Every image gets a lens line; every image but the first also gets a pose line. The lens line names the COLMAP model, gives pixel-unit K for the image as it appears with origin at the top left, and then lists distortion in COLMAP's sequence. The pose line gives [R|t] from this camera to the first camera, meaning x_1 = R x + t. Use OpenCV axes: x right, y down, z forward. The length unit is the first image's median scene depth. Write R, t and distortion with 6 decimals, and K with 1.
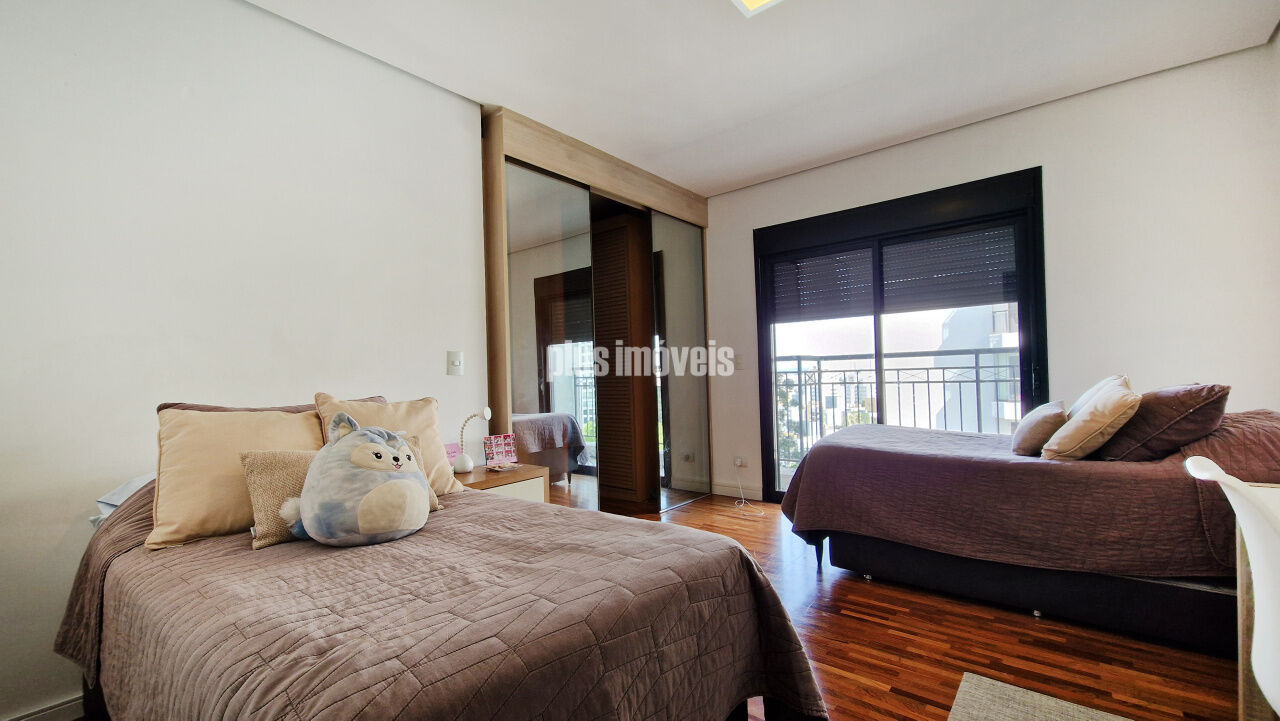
lens RADIAL K [[529.0, 0, 645.9], [0, 529.0, 381.4], [0, 0, 1]] dist [0.000806, 0.000055]
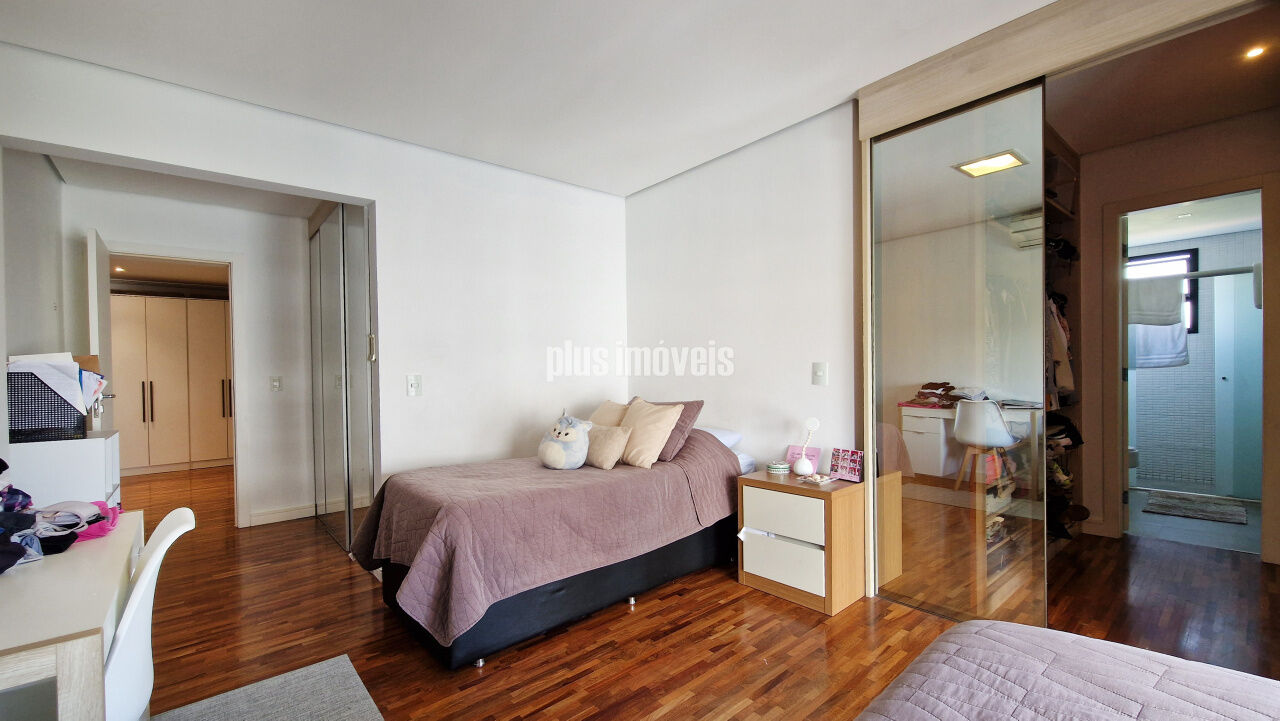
lens RADIAL K [[529.0, 0, 645.9], [0, 529.0, 381.4], [0, 0, 1]] dist [0.000806, 0.000055]
pose [[-0.173883, 0.048145, -0.983589, 0.727827], [0.018505, 0.998788, 0.045618, -0.071931], [0.984592, -0.010269, -0.174563, 0.820899]]
